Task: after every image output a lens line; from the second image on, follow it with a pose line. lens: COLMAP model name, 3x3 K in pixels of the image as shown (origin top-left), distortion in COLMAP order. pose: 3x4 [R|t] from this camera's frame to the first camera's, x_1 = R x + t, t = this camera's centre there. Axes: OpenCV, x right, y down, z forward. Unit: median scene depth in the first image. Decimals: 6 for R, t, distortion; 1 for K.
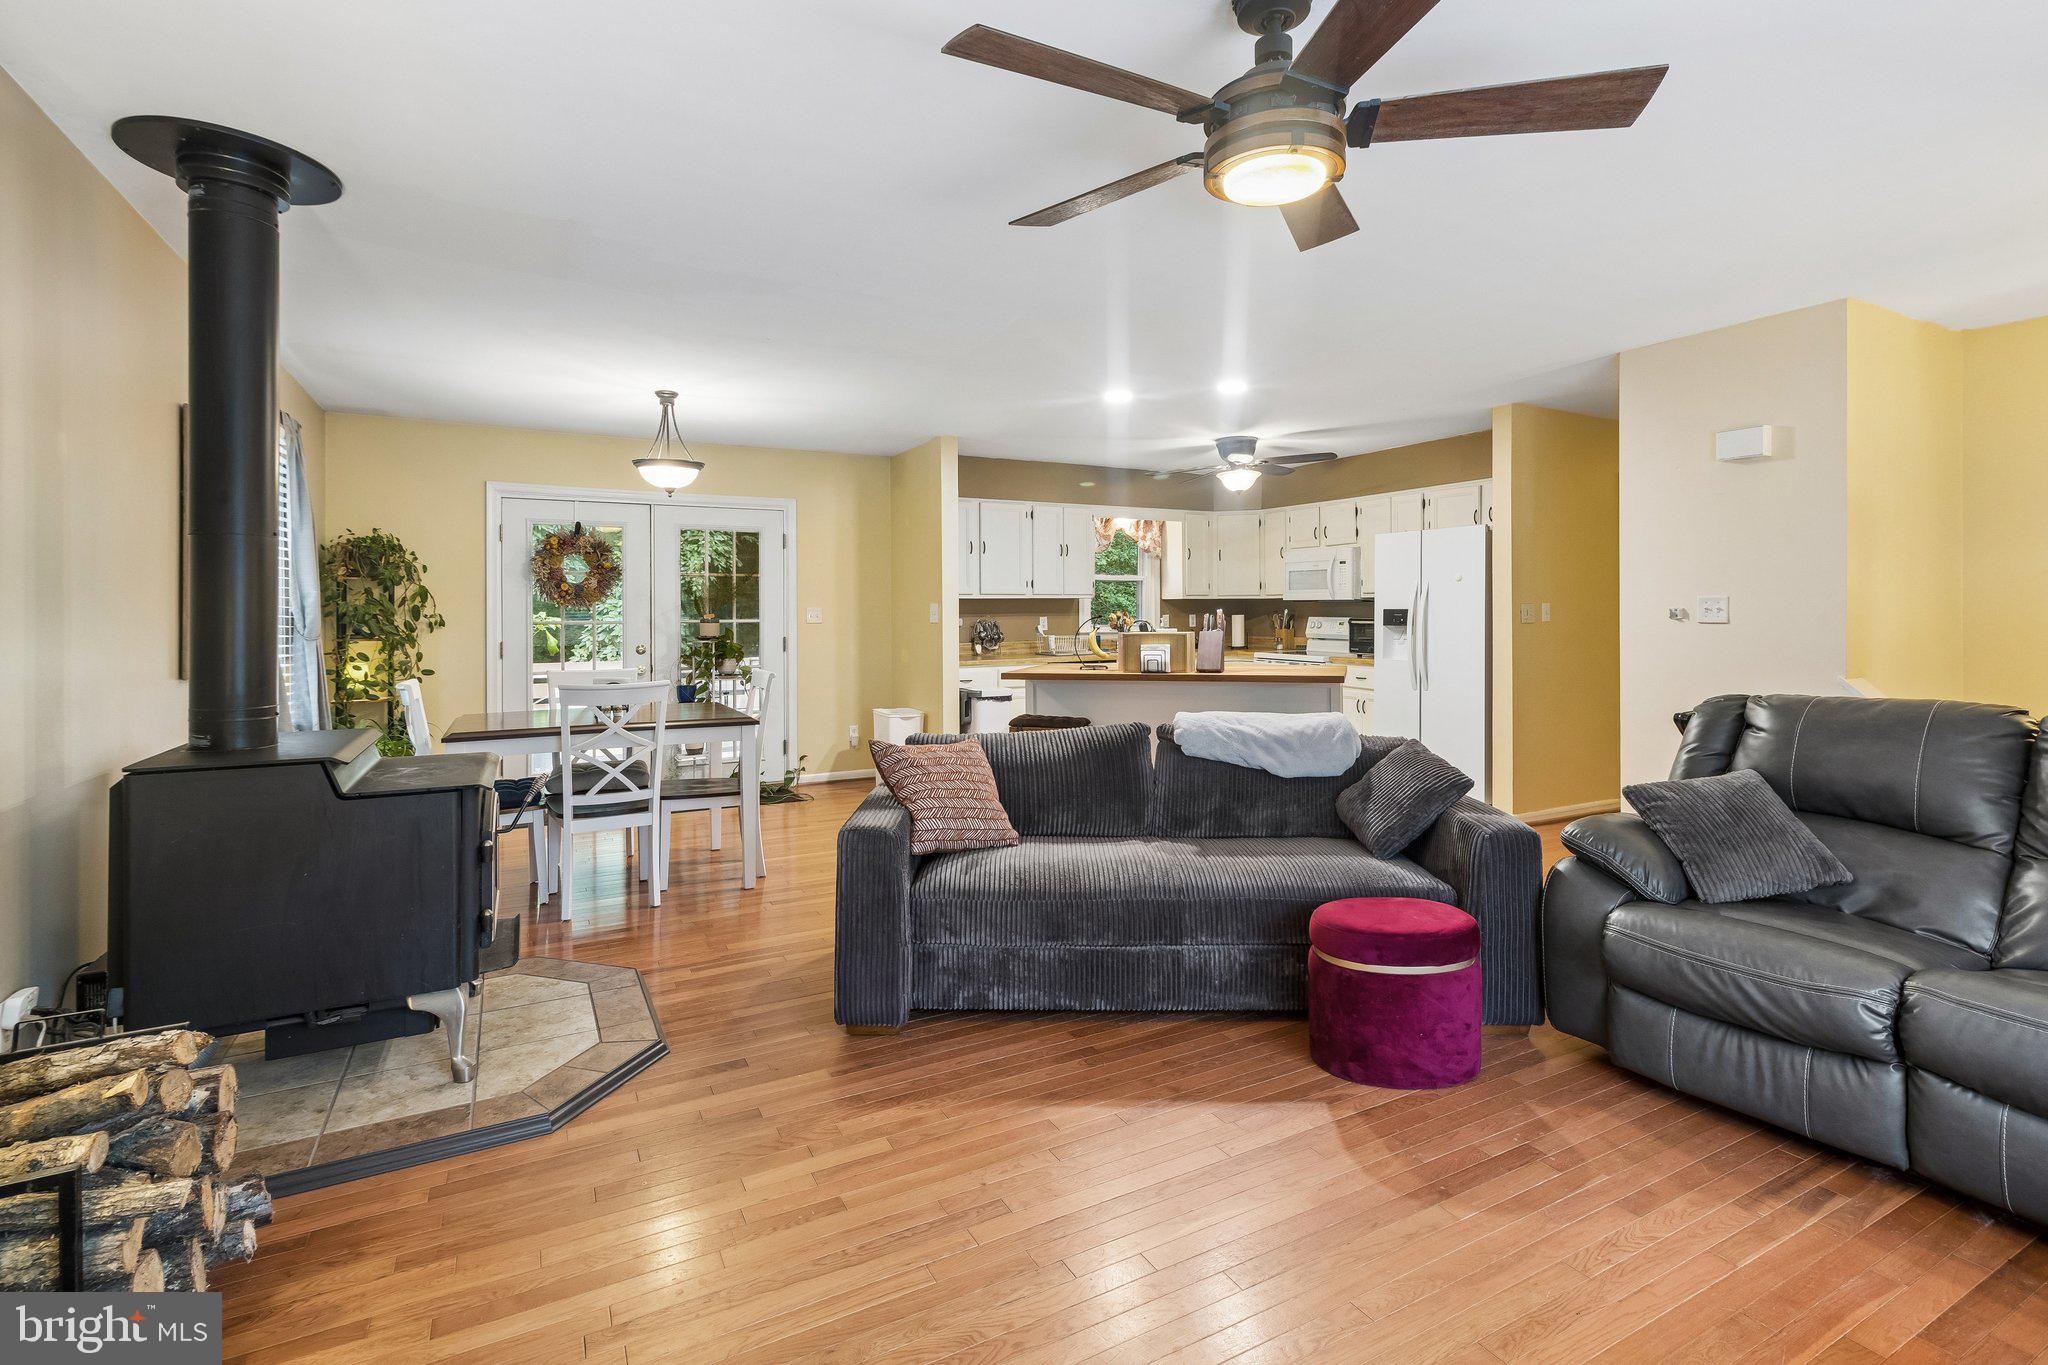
lens RADIAL K [[953.6, 0, 1028.7], [0, 953.6, 646.8], [0, 0, 1]] dist [0.004800, 0.000548]
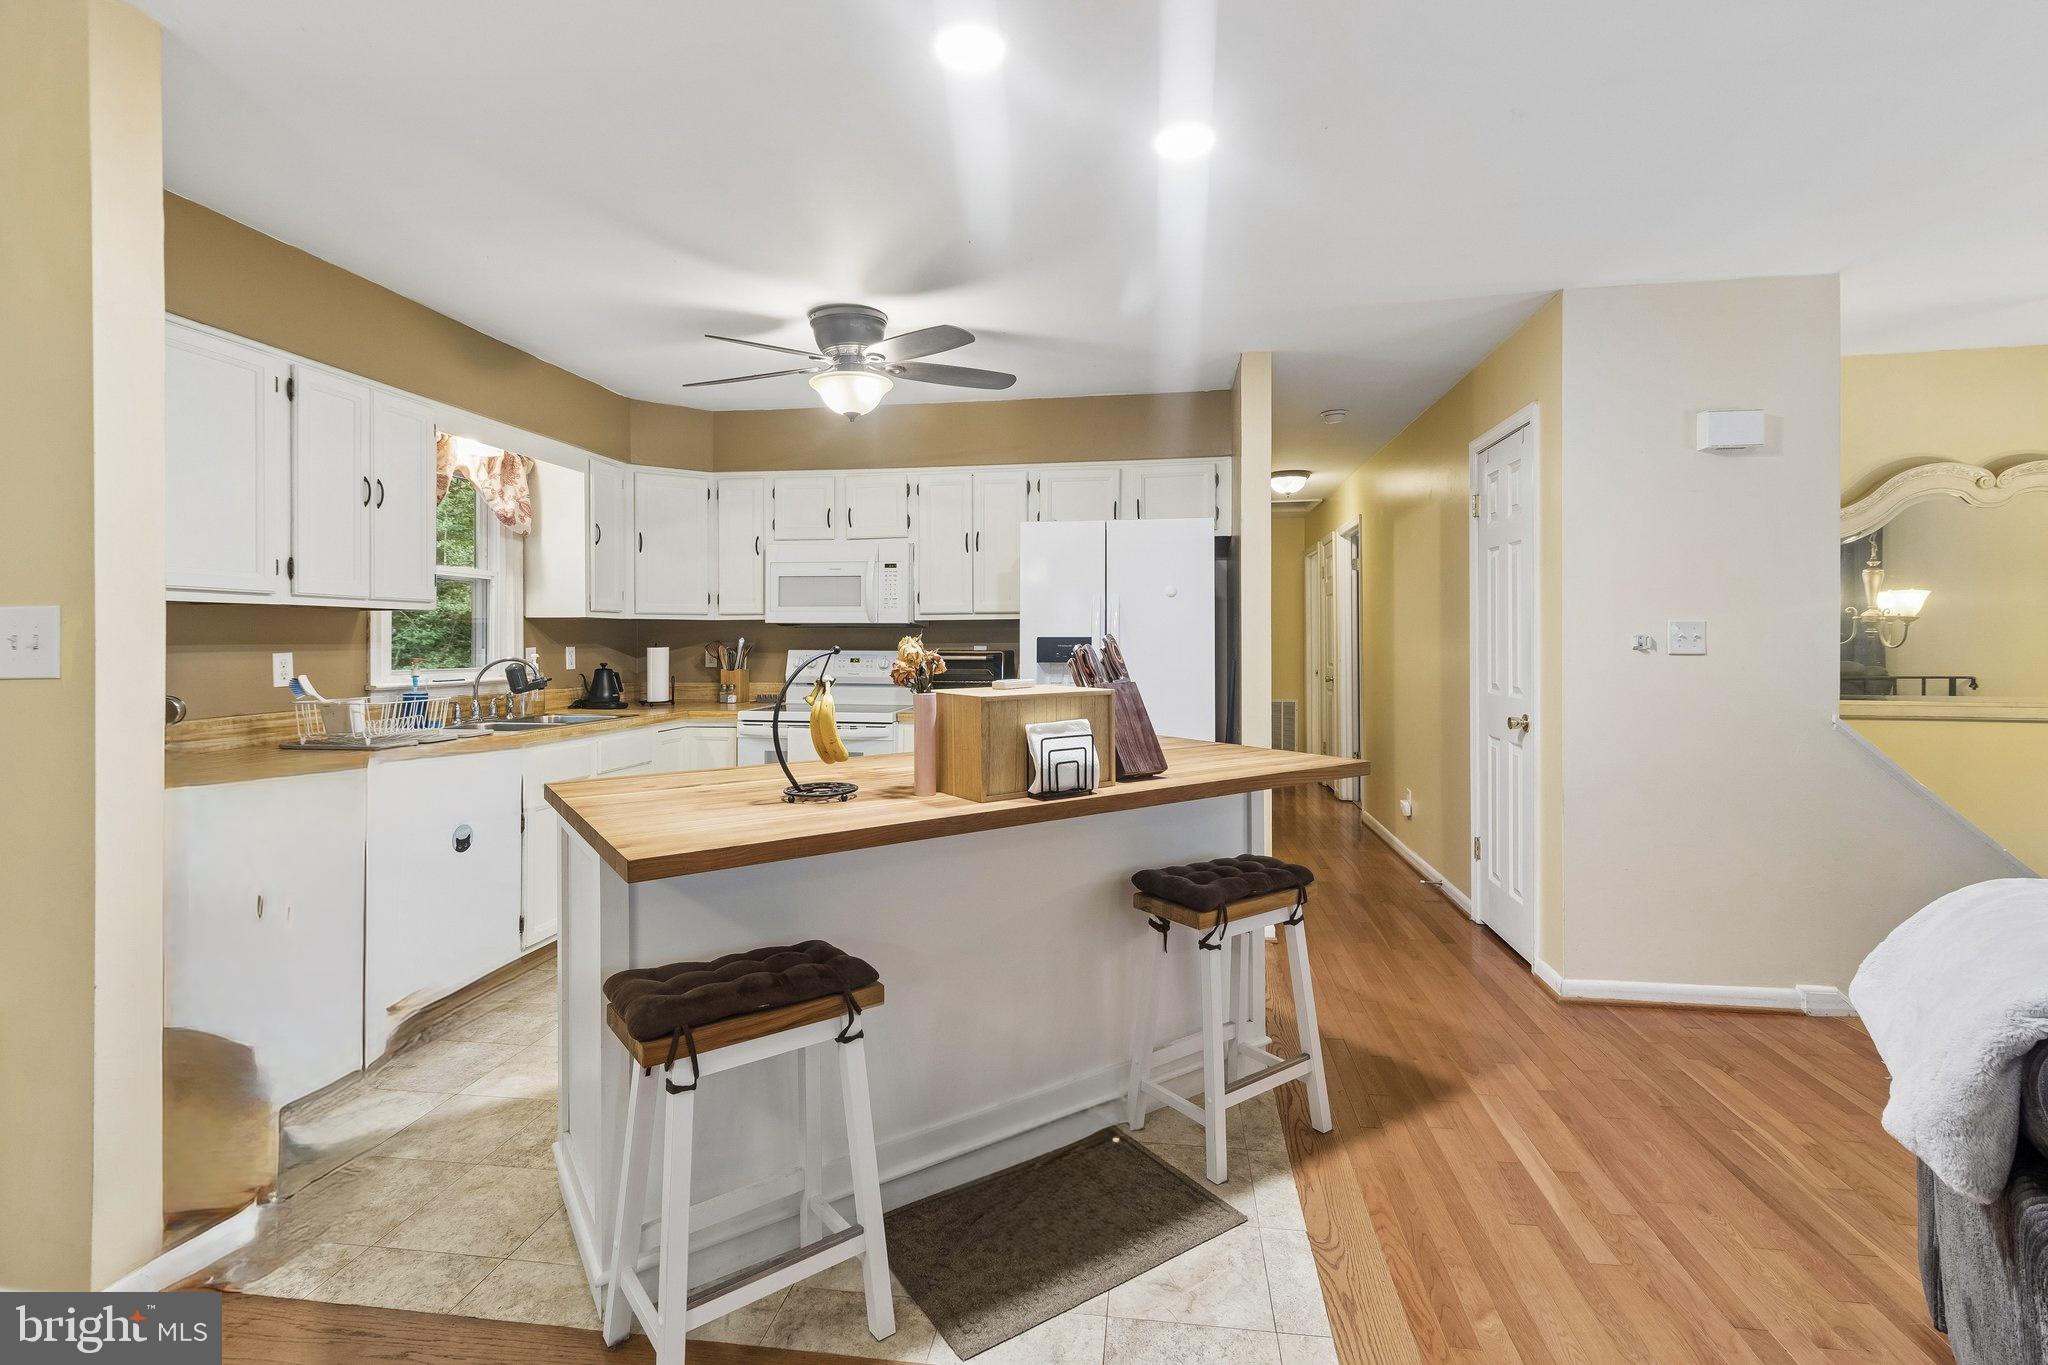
lens RADIAL K [[951.3, 0, 1022.0], [0, 951.3, 637.4], [0, 0, 1]] dist [0.016092, 0.000276]
pose [[0.600244, 0.007293, 0.799784, -0.133732], [0.028689, 0.999119, -0.030642, -0.017741], [-0.799302, 0.041338, 0.599505, 0.550220]]
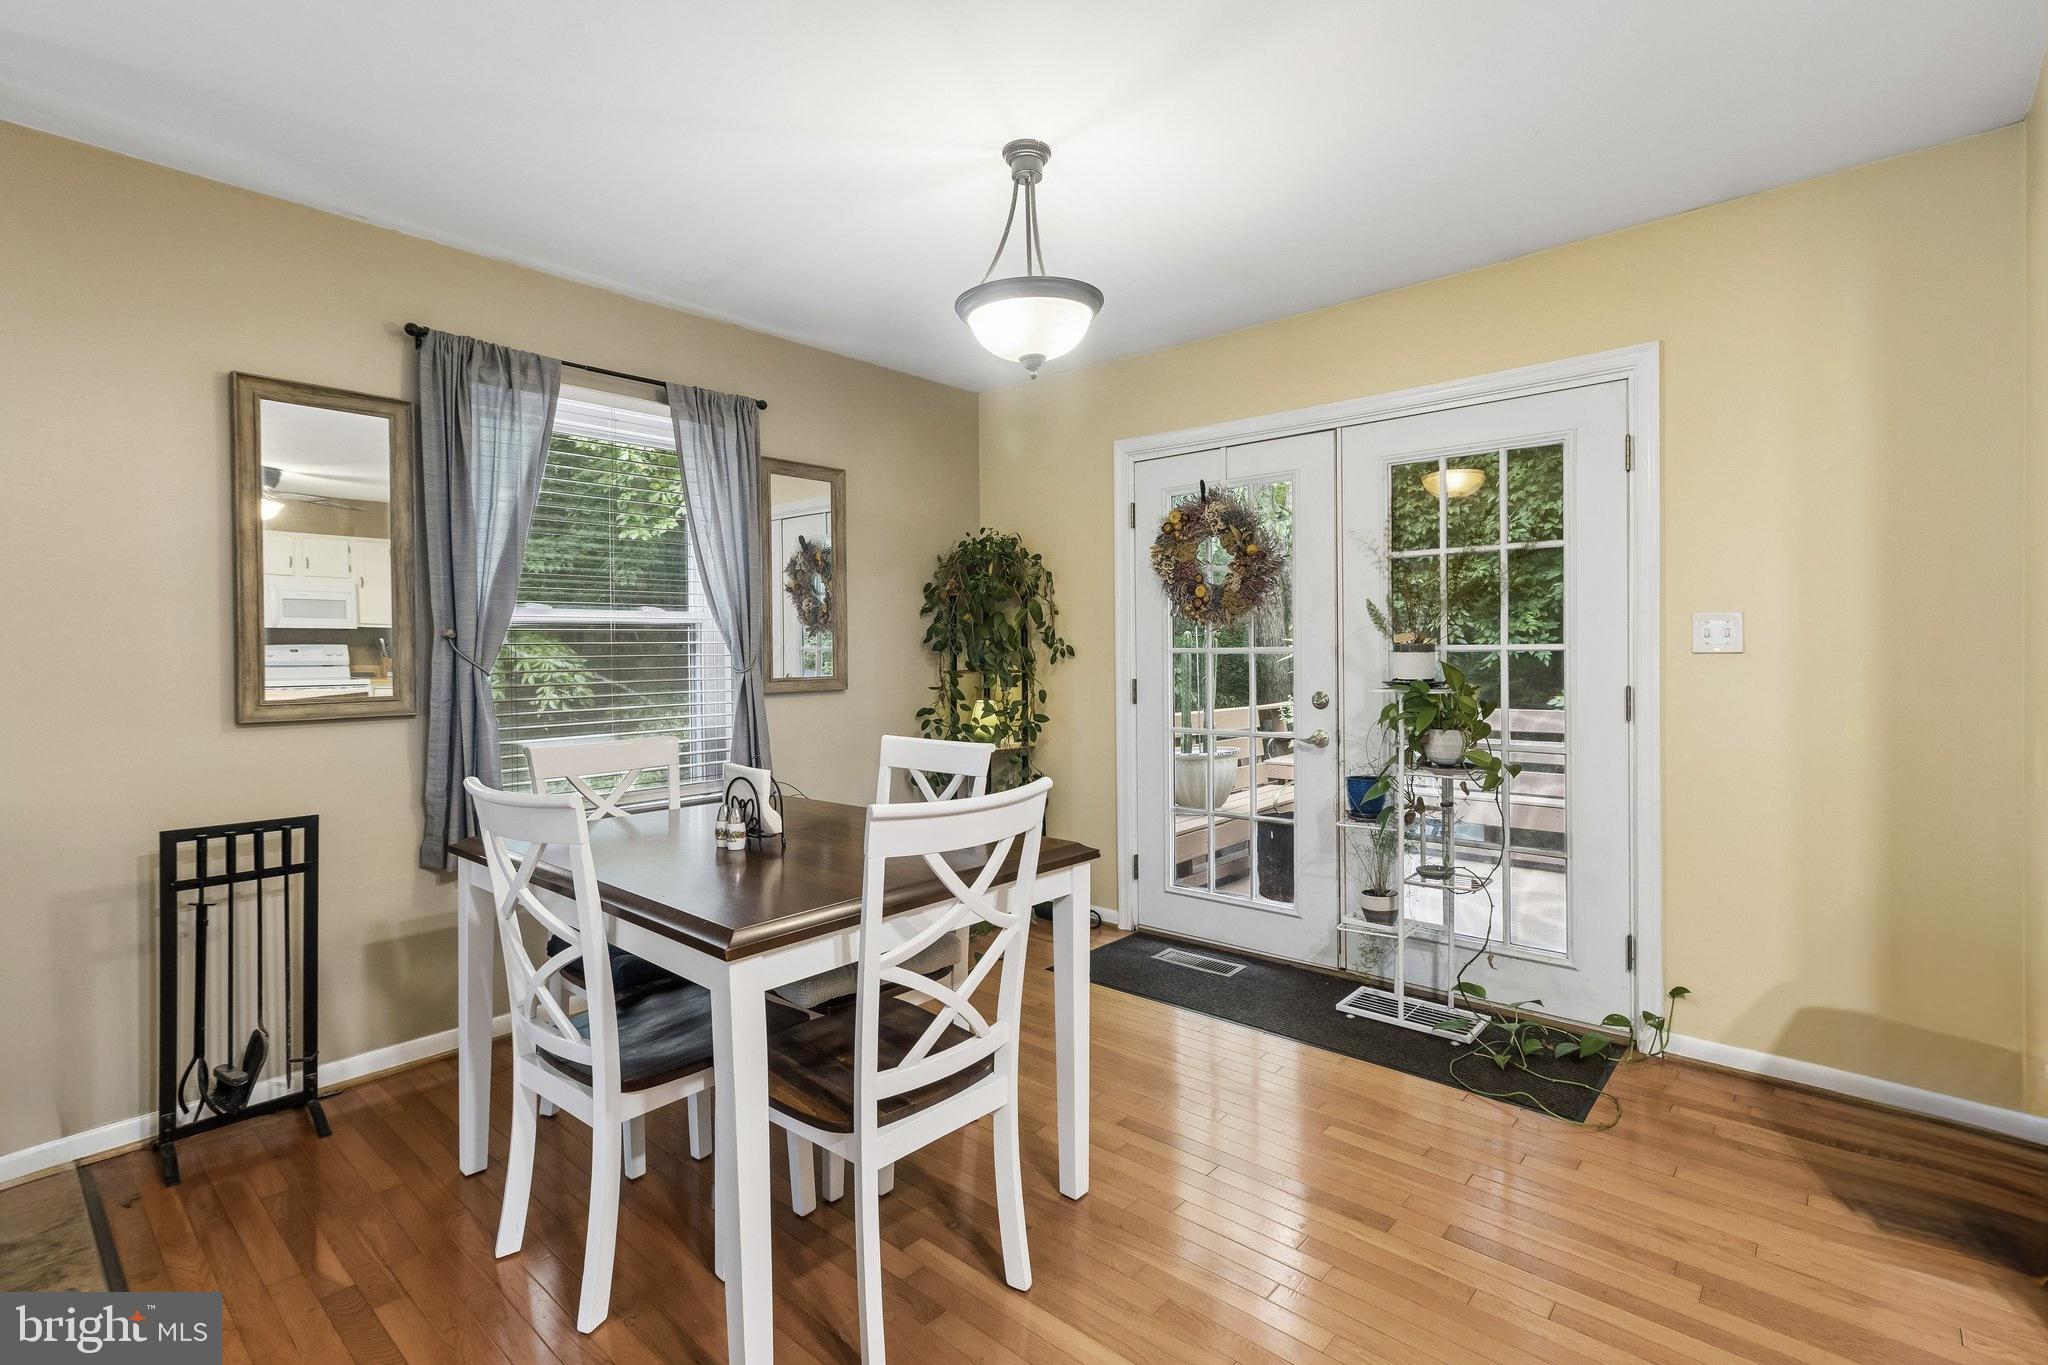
lens RADIAL K [[953.6, 0, 1028.7], [0, 953.6, 646.8], [0, 0, 1]] dist [0.004800, 0.000548]
pose [[0.347590, 0.001050, -0.937646, 0.039050], [-0.019029, 0.999801, -0.005935, -0.018539], [0.937454, 0.019906, 0.347541, 0.585251]]
